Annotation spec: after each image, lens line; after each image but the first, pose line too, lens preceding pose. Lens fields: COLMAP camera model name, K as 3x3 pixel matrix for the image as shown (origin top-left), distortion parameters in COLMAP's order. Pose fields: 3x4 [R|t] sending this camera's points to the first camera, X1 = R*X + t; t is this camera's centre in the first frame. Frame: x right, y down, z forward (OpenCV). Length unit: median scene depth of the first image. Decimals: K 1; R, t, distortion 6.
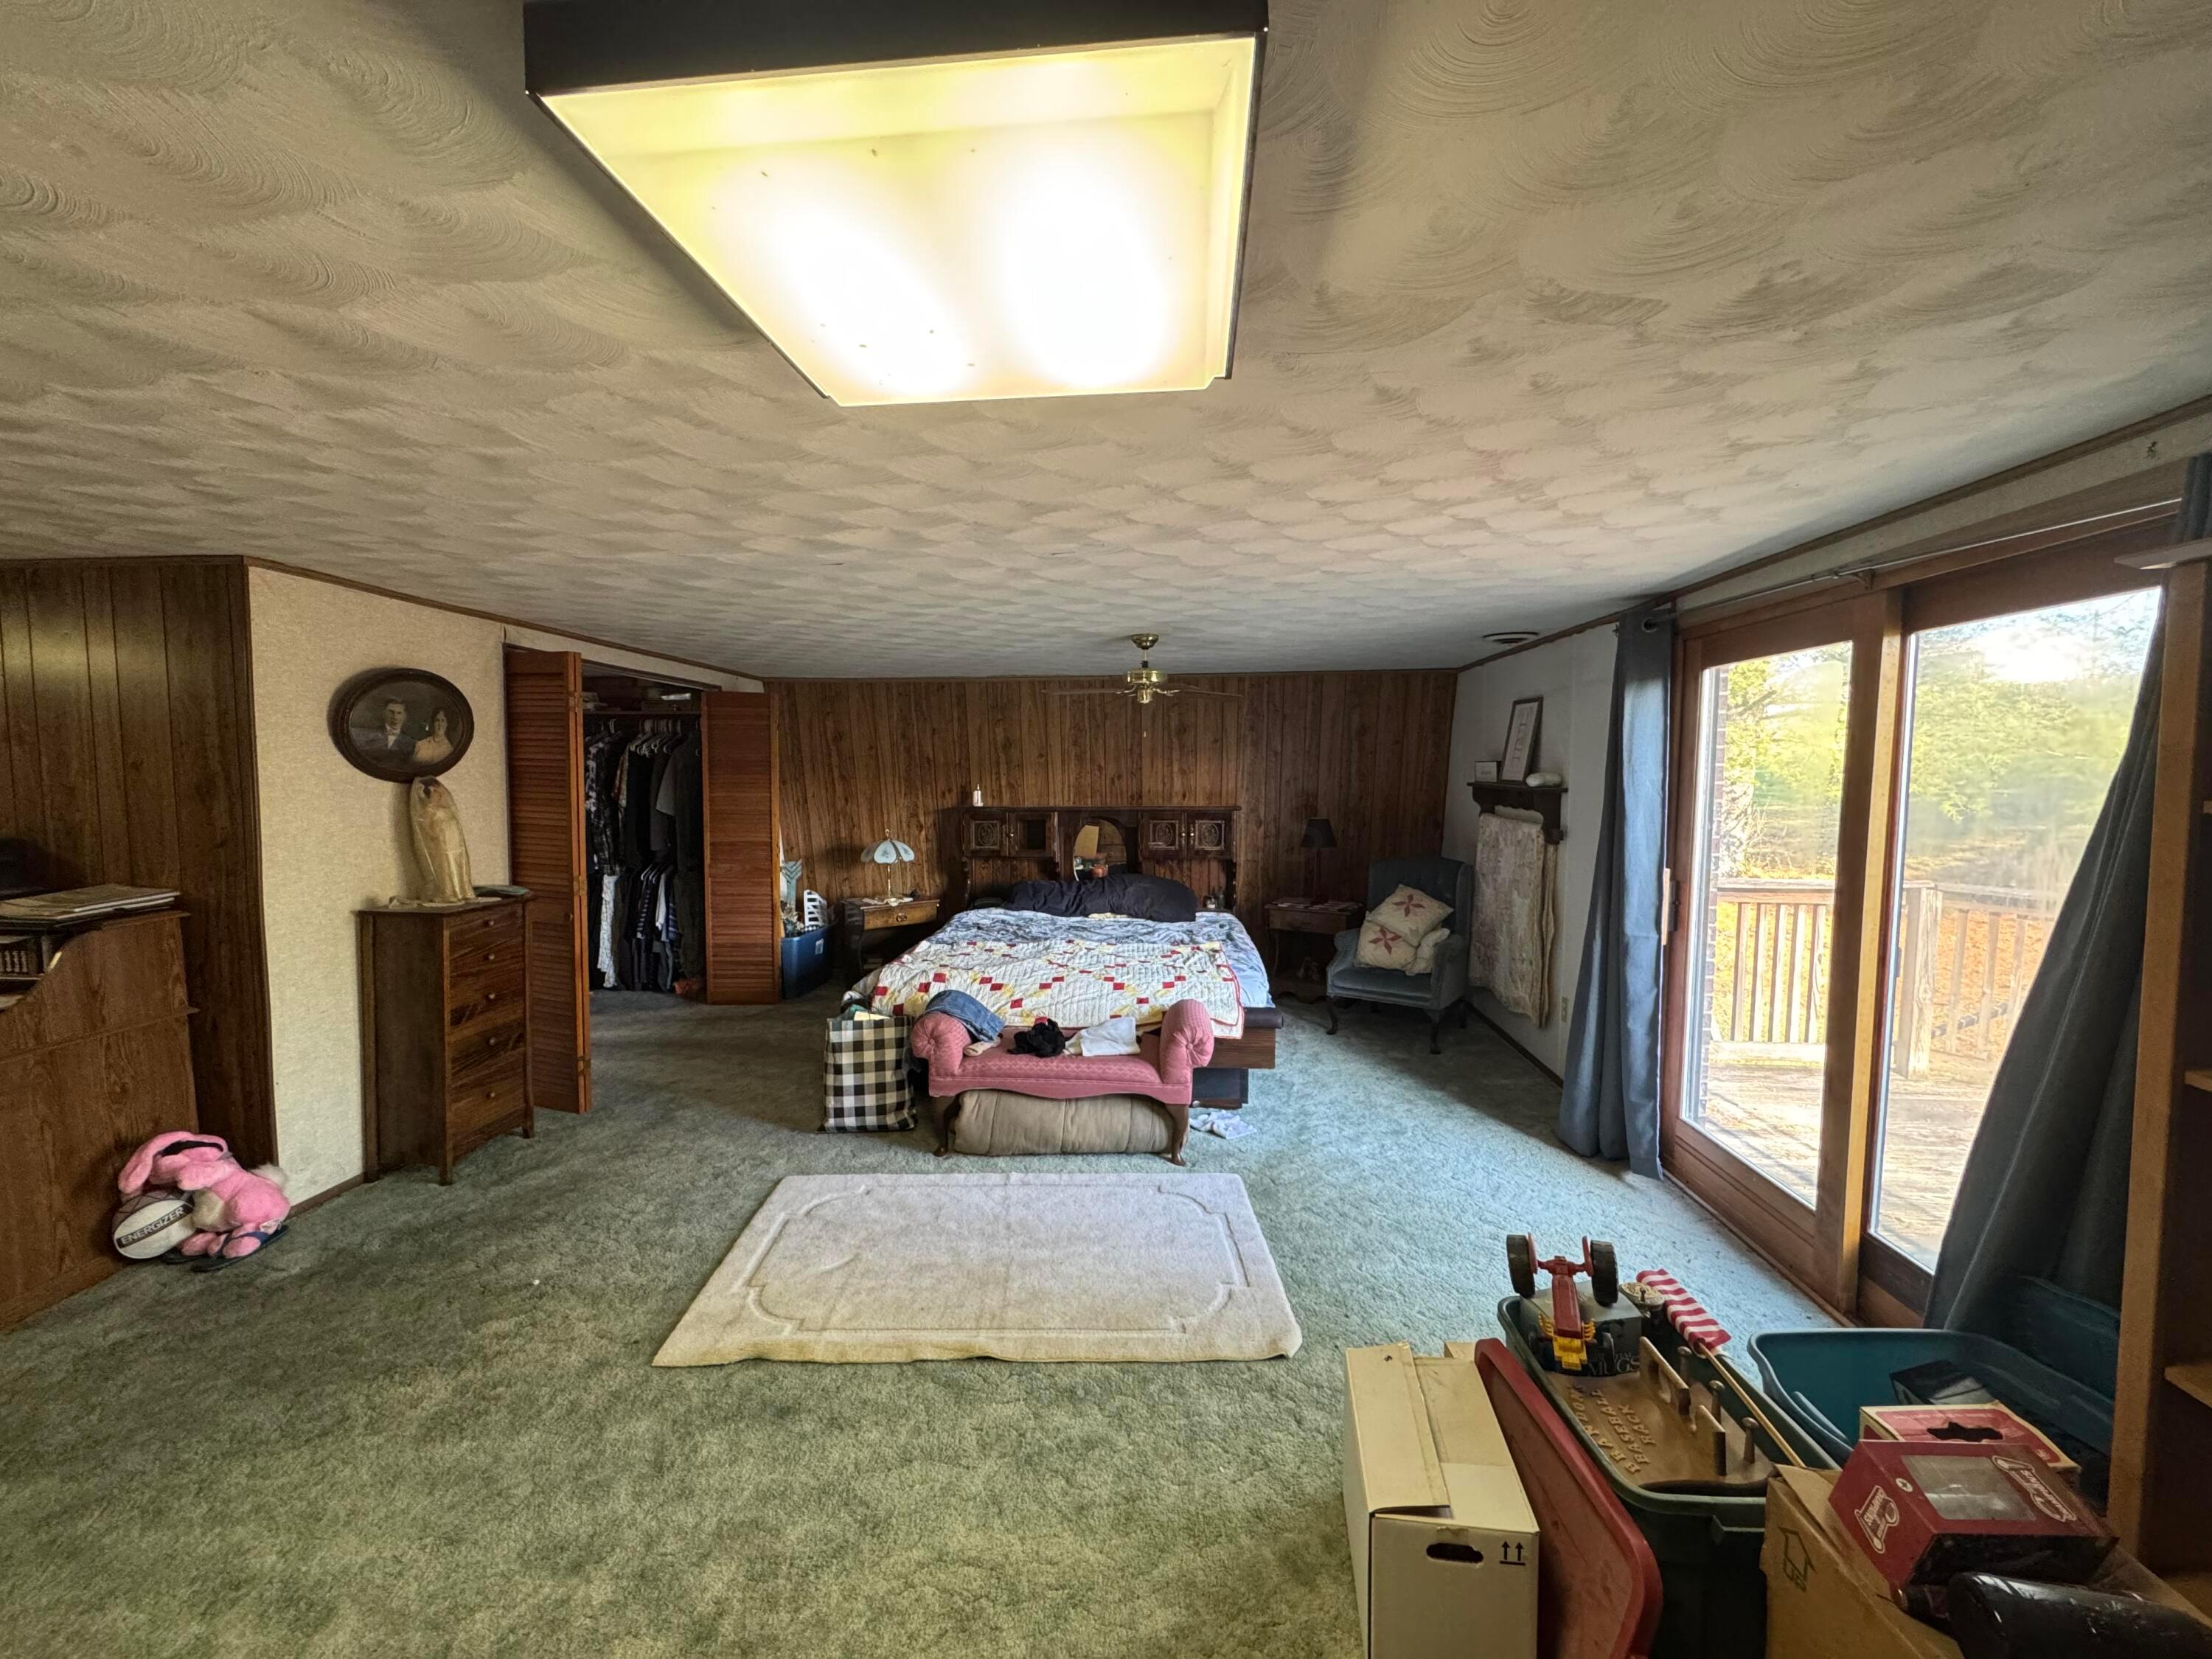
lens RADIAL K [[880.1, 0, 1105.2], [0, 880.1, 829.7], [0, 0, 1]] dist [-0.003739, -0.000056]
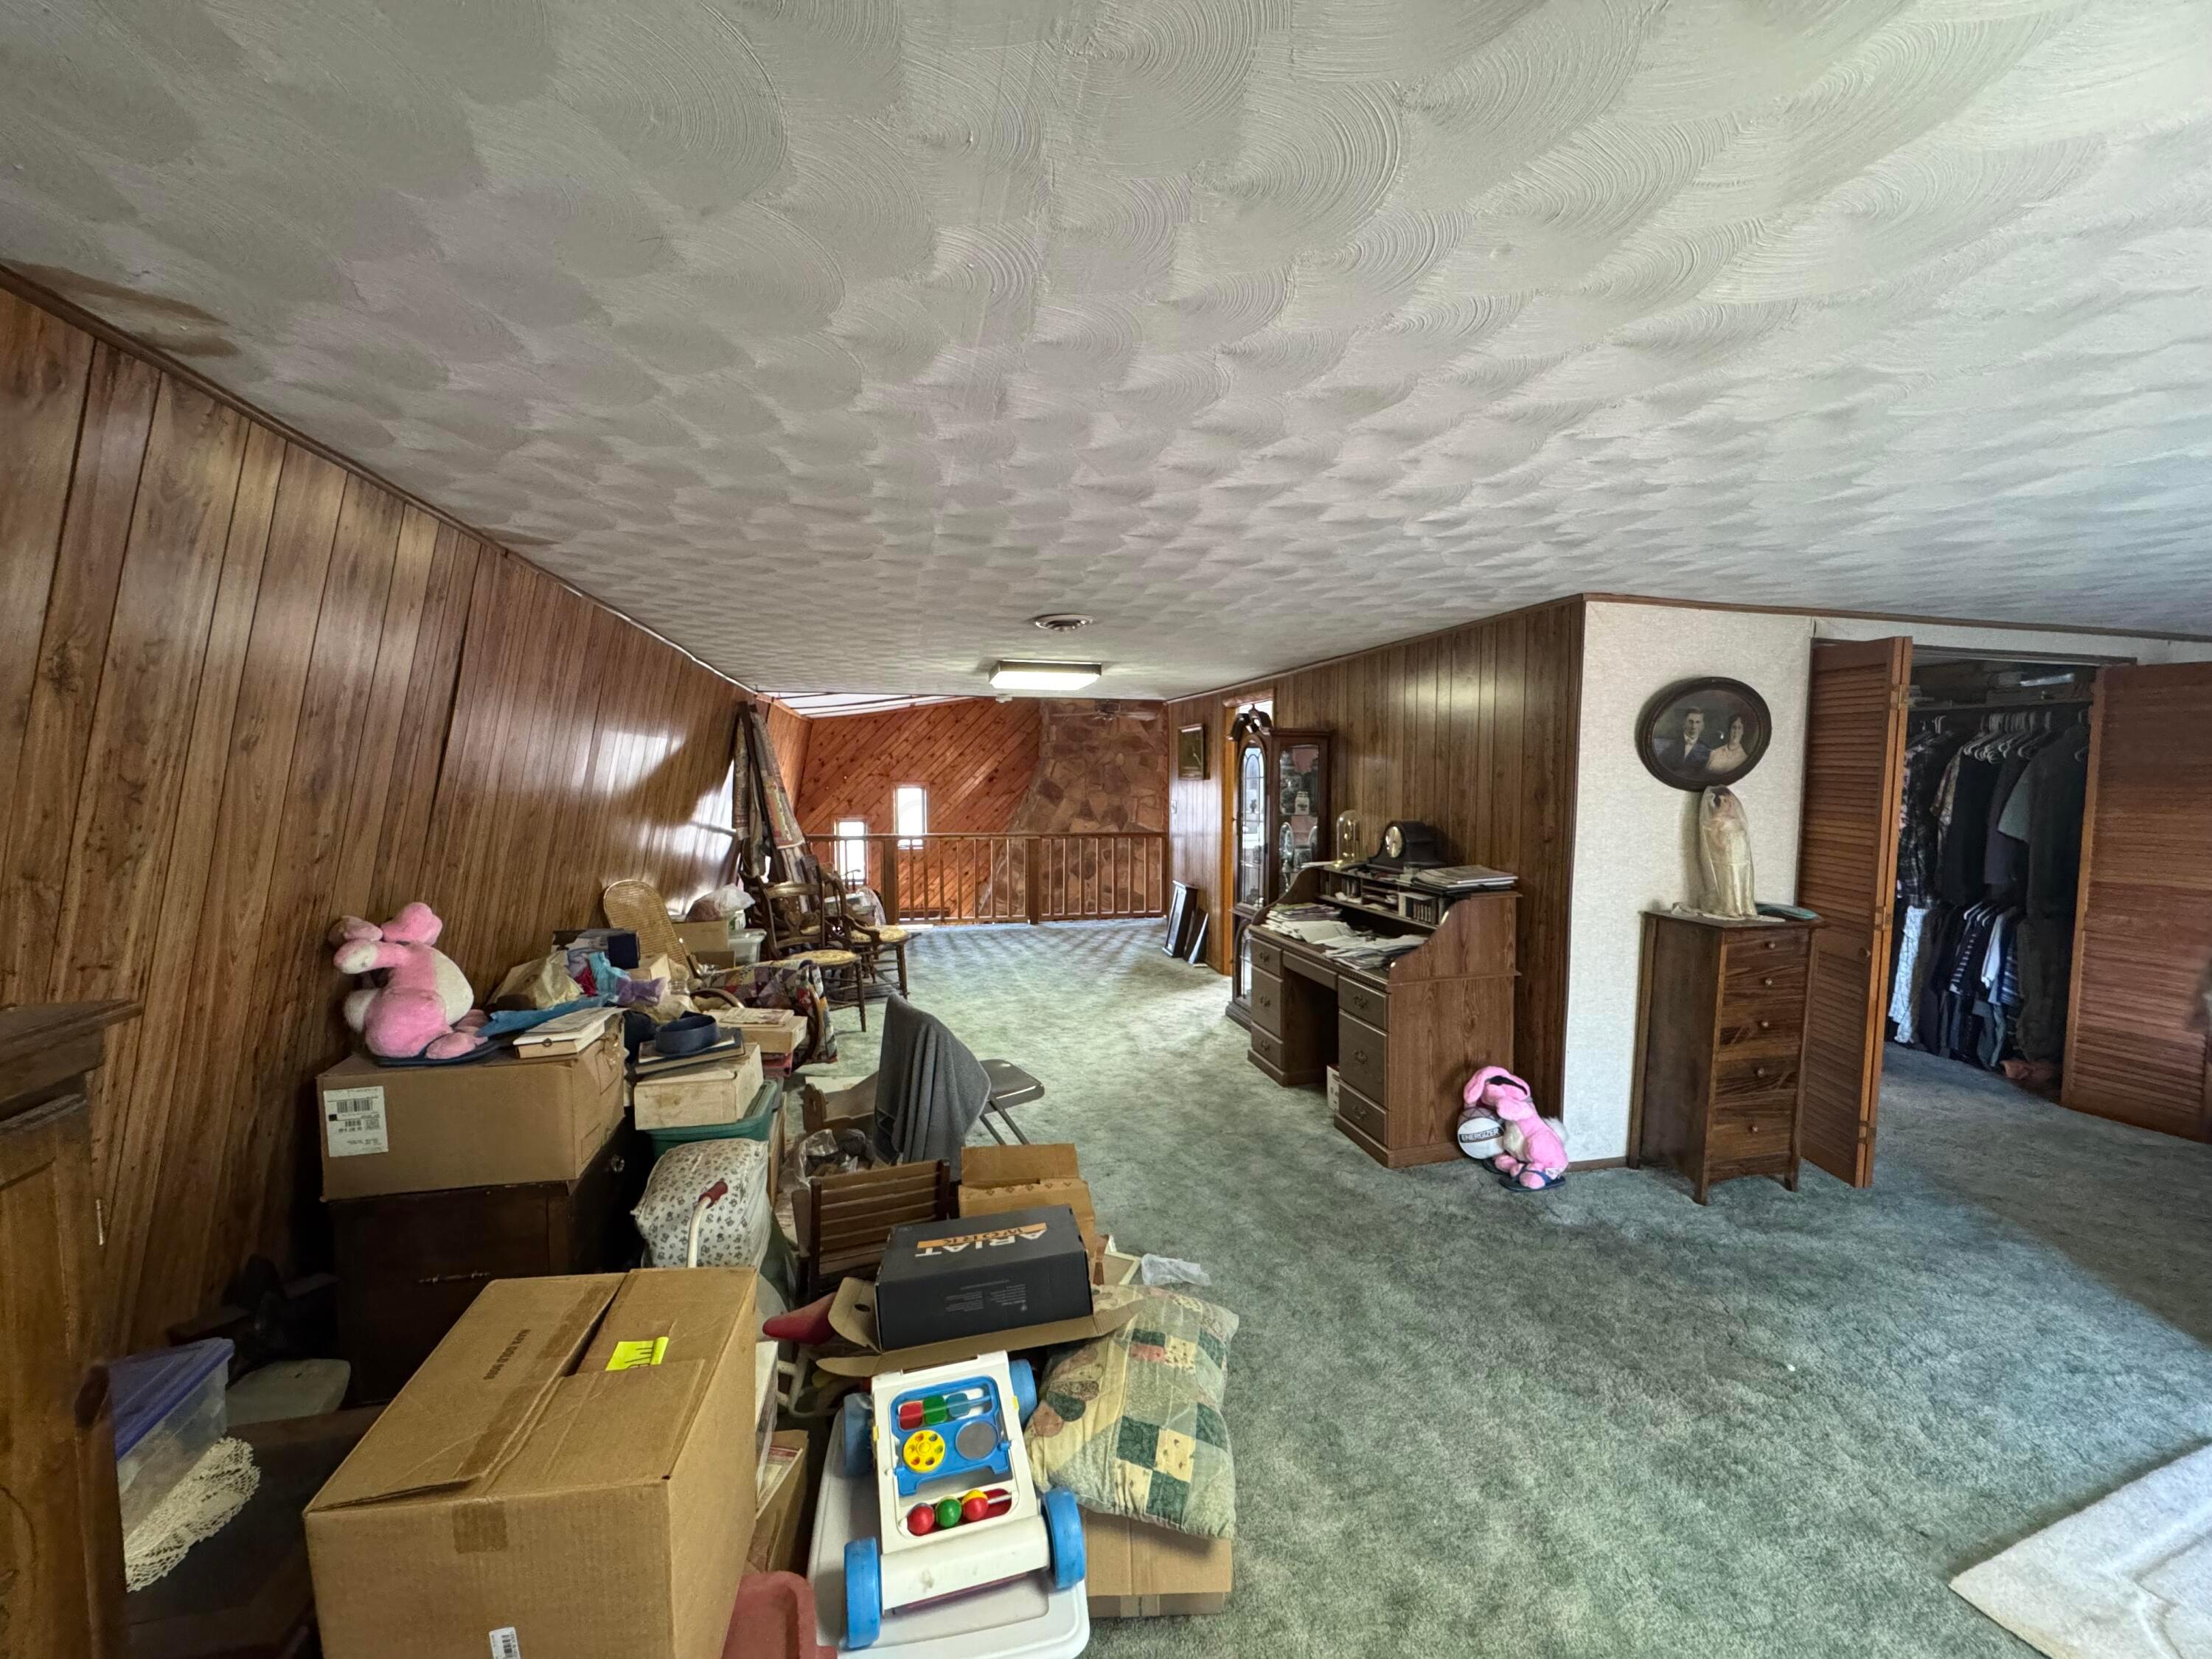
lens RADIAL K [[879.2, 0, 1106.0], [0, 879.2, 829.5], [0, 0, 1]] dist [-0.002290, -0.000326]
pose [[0.310950, 0.056560, -0.948742, -0.064491], [-0.065324, 0.997139, 0.038036, -0.005127], [0.948179, 0.050148, 0.313755, 0.056426]]
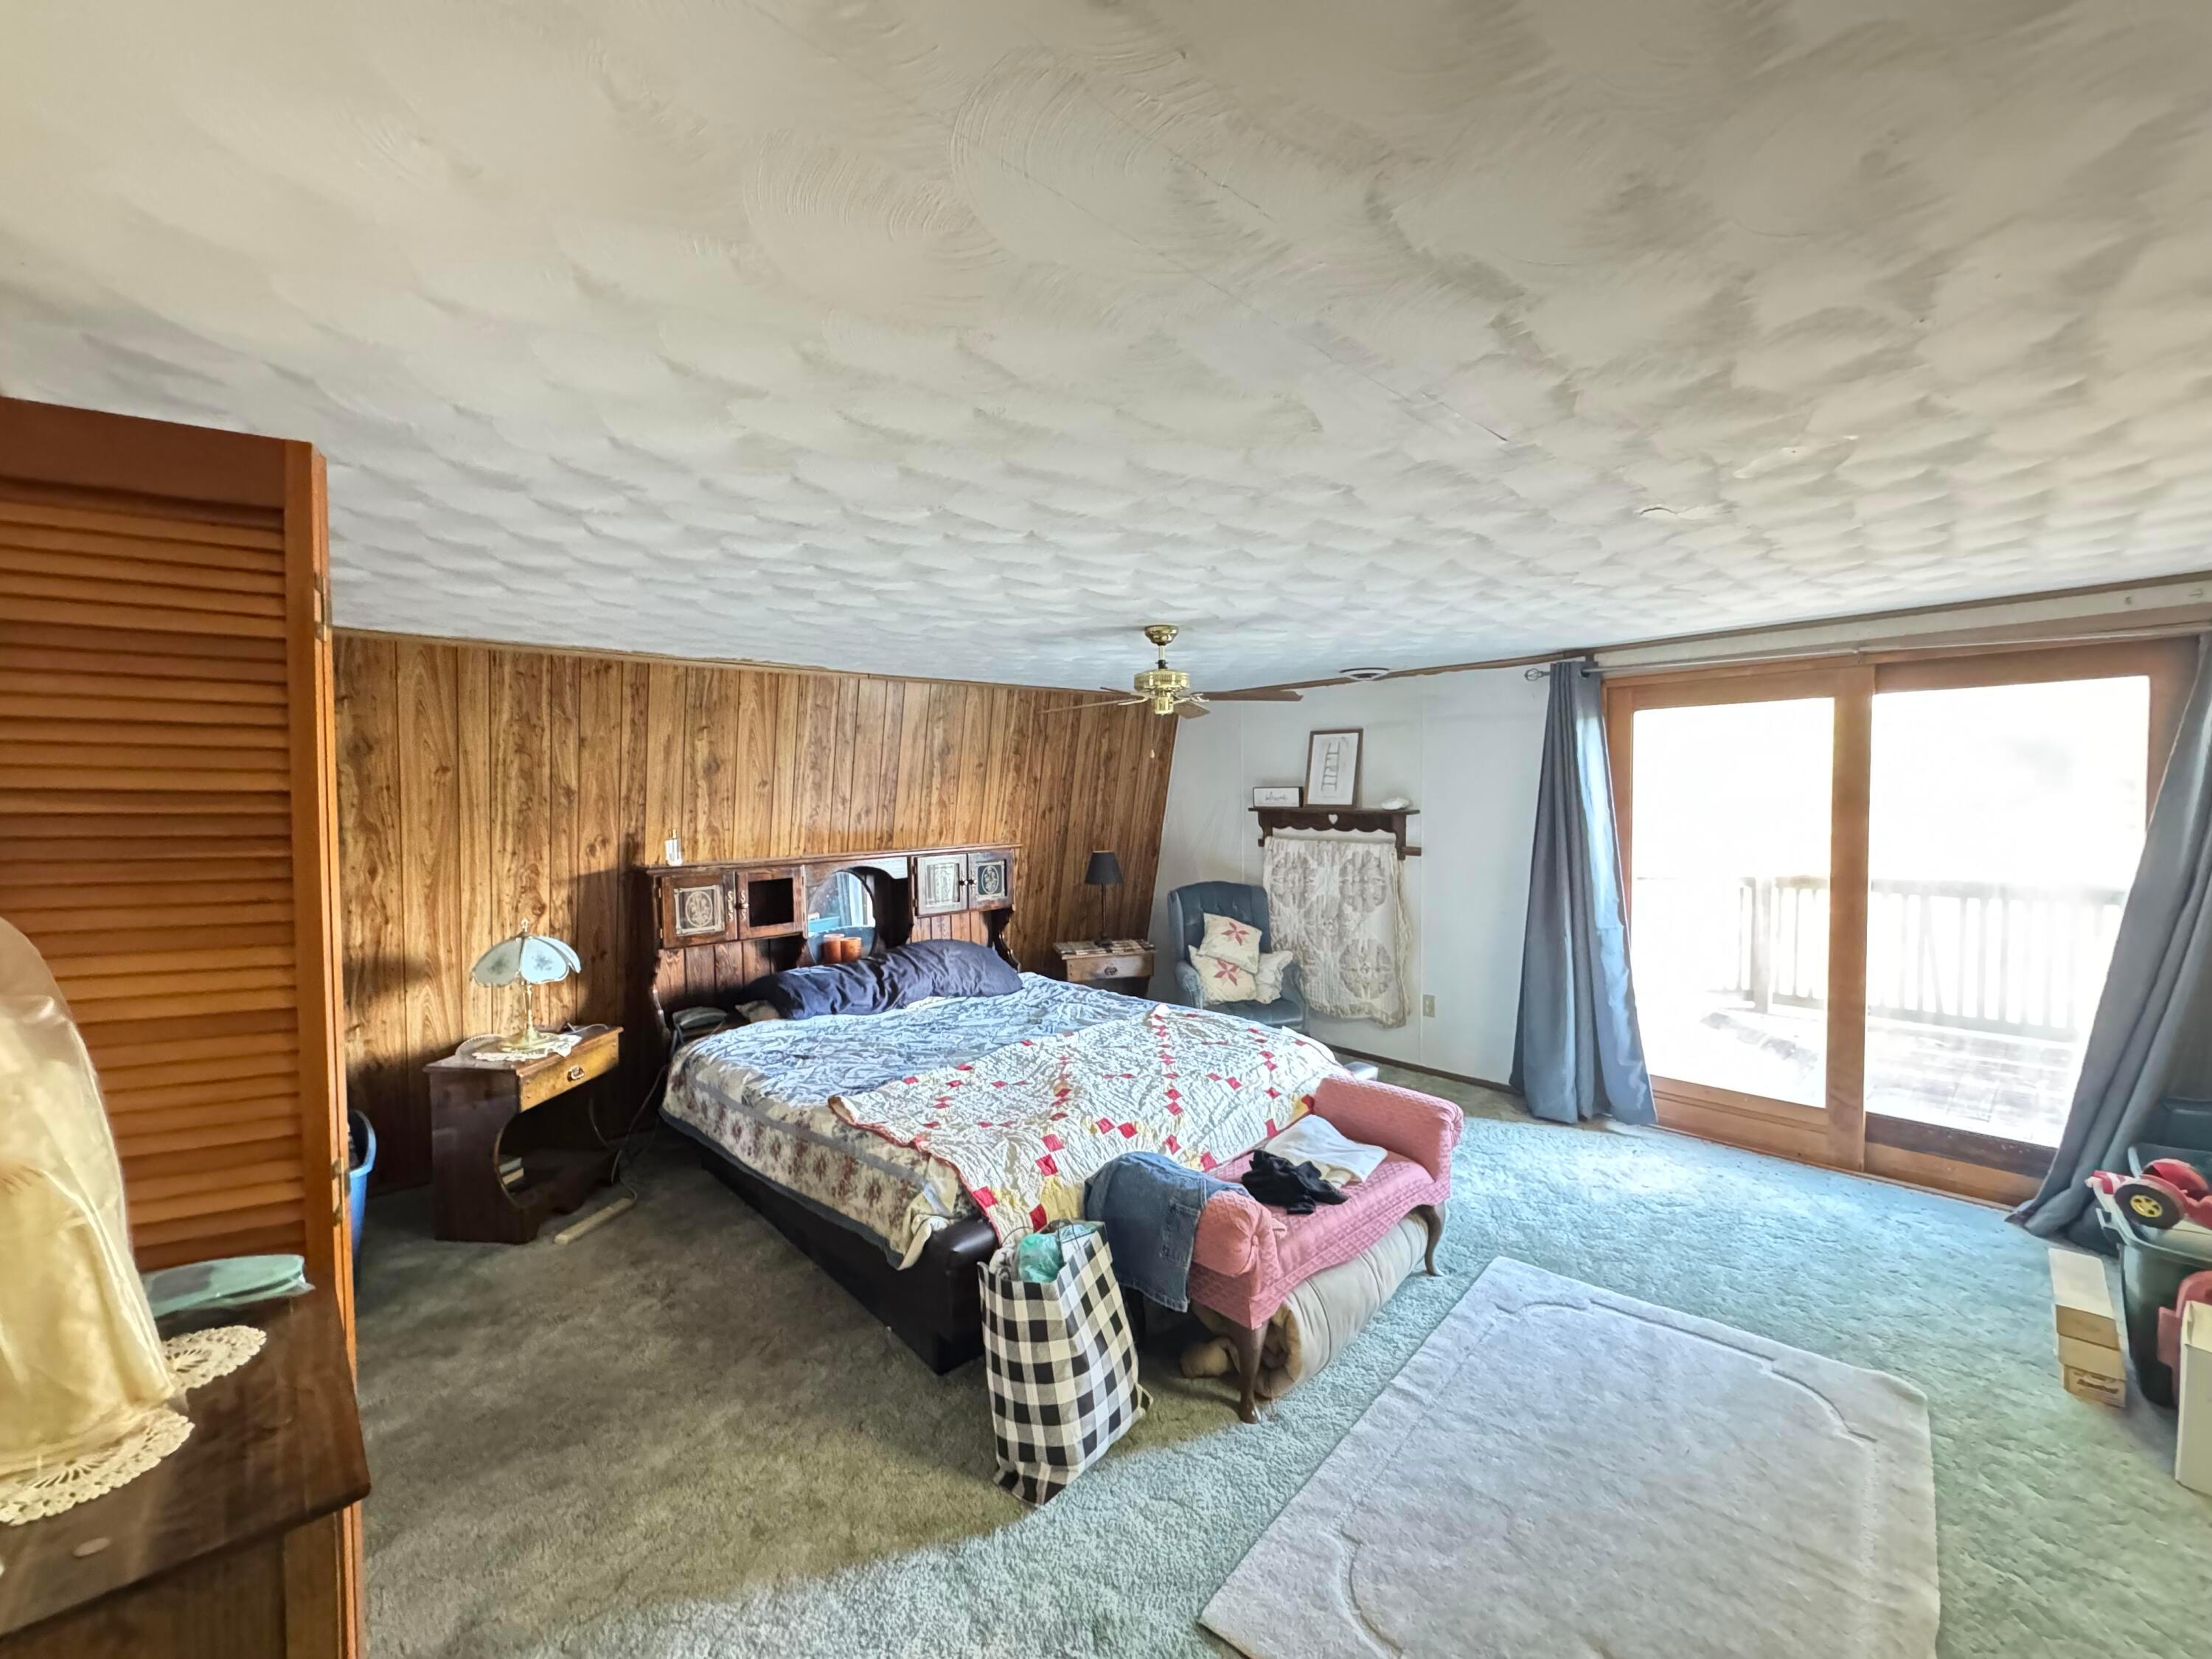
lens RADIAL K [[879.2, 0, 1106.0], [0, 879.2, 829.5], [0, 0, 1]] dist [-0.002290, -0.000326]
pose [[0.678324, -0.039116, 0.733721, -0.249584], [0.065208, 0.997847, -0.007088, -0.017459], [-0.731864, 0.052653, 0.679414, 0.226836]]
